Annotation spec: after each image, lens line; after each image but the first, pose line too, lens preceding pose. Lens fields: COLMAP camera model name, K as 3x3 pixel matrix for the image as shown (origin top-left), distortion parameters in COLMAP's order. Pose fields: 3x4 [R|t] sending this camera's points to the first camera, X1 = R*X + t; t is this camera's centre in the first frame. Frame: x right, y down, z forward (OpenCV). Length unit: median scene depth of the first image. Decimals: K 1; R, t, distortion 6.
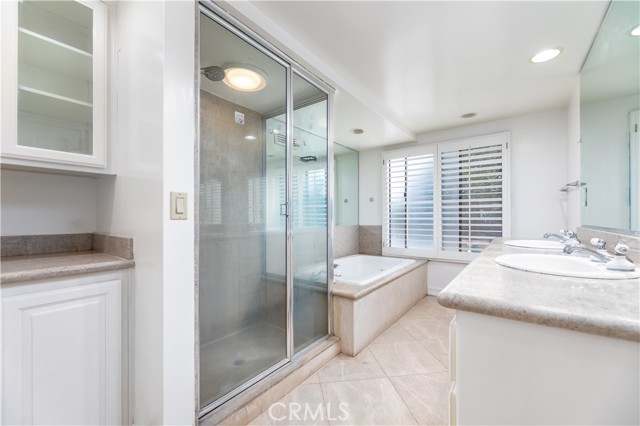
lens RADIAL K [[260.7, 0, 317.9], [0, 260.7, 215.2], [0, 0, 1]] dist [-0.000145, -0.000045]
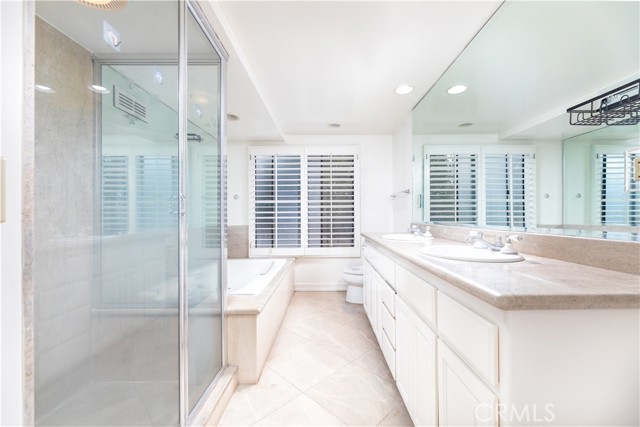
lens RADIAL K [[257.3, 0, 315.7], [0, 257.3, 213.6], [0, 0, 1]] dist [0.000817, -0.000206]
pose [[0.796421, 0.003048, 0.604735, -0.151487], [-0.001141, 0.999993, -0.003538, 0.001272], [-0.604742, 0.002128, 0.796419, 0.163066]]
